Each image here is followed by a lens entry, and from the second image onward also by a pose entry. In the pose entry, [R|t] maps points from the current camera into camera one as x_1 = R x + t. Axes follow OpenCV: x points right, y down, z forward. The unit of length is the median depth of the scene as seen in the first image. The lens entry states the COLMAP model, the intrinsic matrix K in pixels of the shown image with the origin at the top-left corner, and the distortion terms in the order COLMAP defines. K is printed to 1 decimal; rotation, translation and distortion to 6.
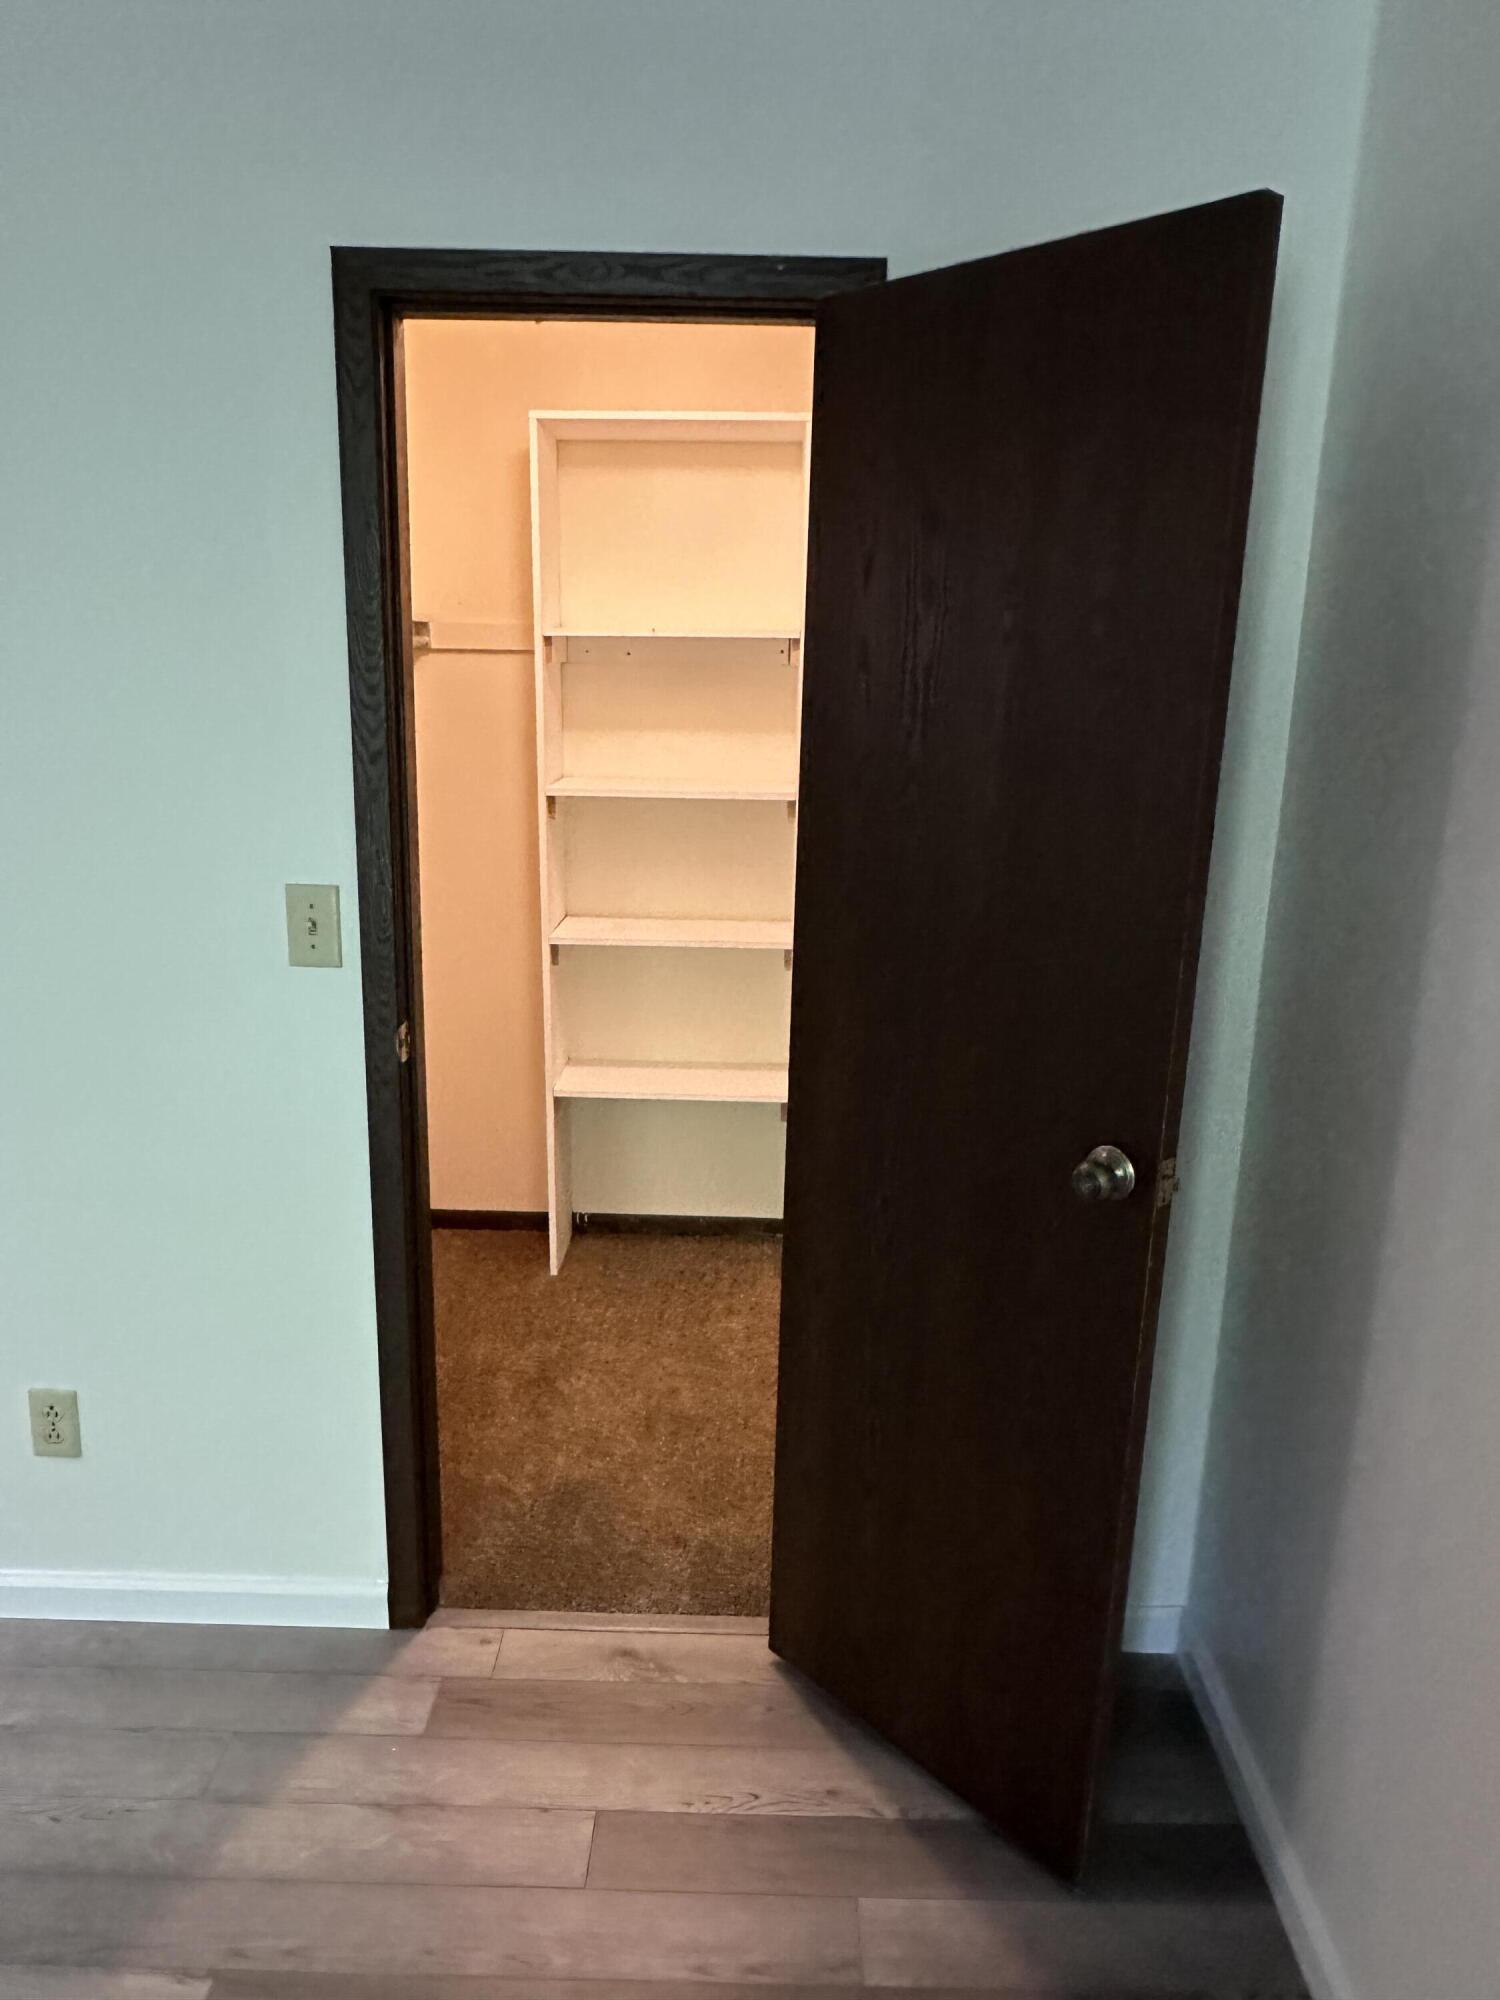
lens RADIAL K [[1321.5, 0, 751.3], [0, 1321.5, 1002.4], [0, 0, 1]] dist [-0.006242, 0.004814]
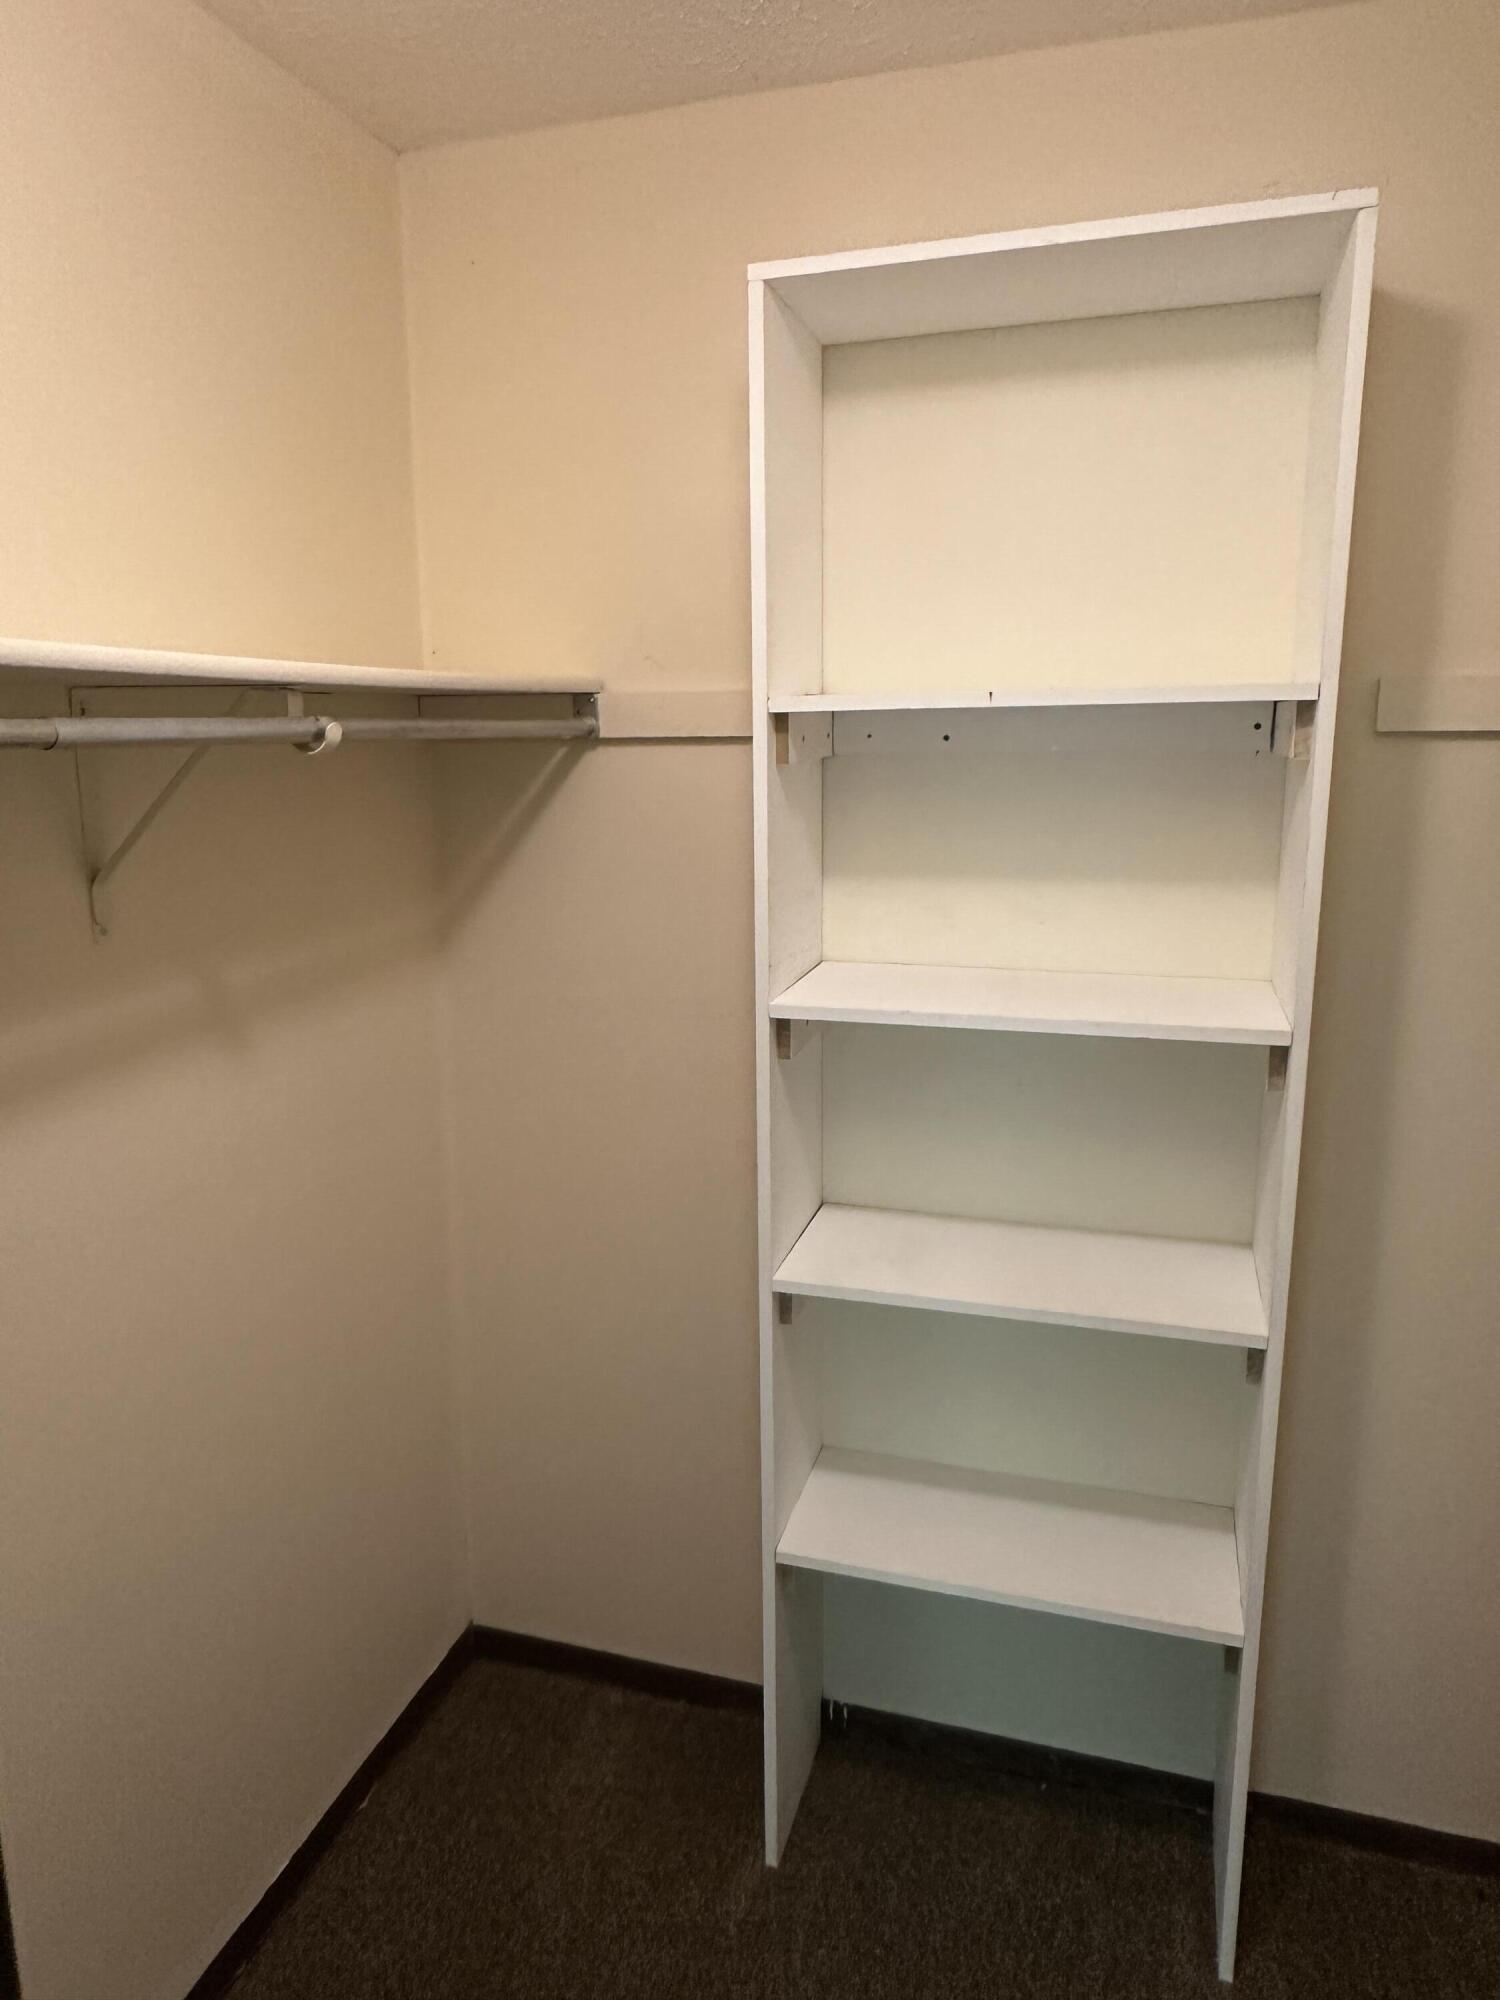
lens RADIAL K [[1321.5, 0, 730.2], [0, 1321.5, 1006.4], [0, 0, 1]] dist [-0.006242, 0.004814]
pose [[0.958881, 0.031461, -0.282058, -0.025759], [-0.041935, 0.998634, -0.031171, -0.149709], [0.280692, 0.041718, 0.958891, 0.517758]]
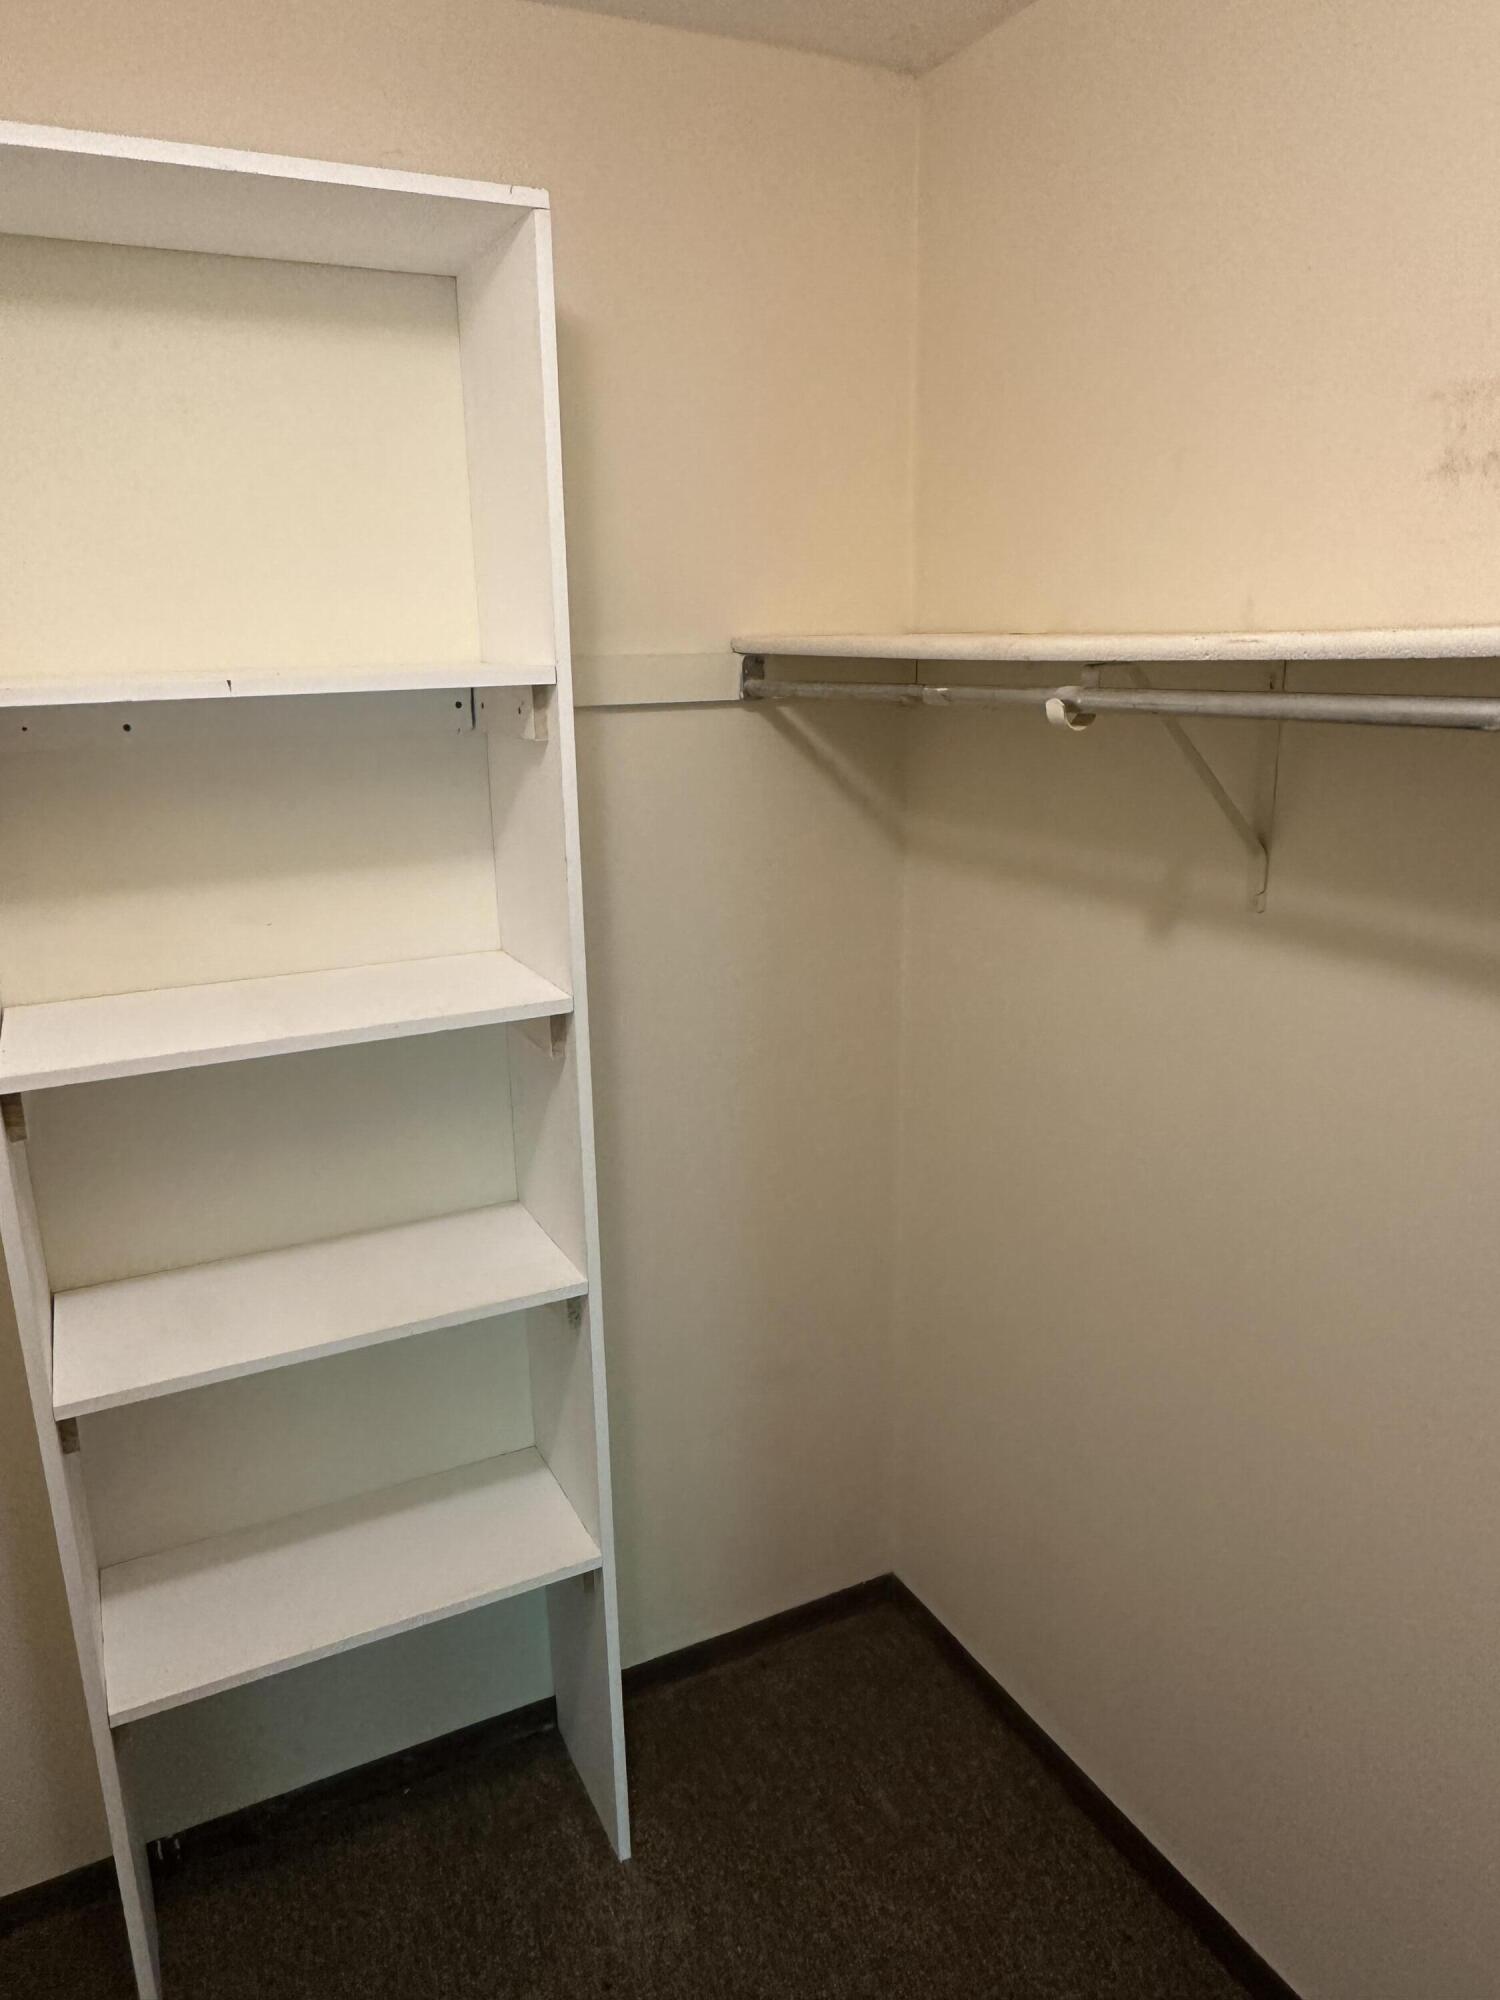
lens RADIAL K [[1321.5, 0, 732.7], [0, 1321.5, 1005.5], [0, 0, 1]] dist [-0.006242, 0.004814]
pose [[0.888736, -0.152684, 0.432246, -0.129013], [0.145432, 0.988104, 0.050010, -0.177582], [-0.434740, 0.018417, 0.900368, 0.551339]]
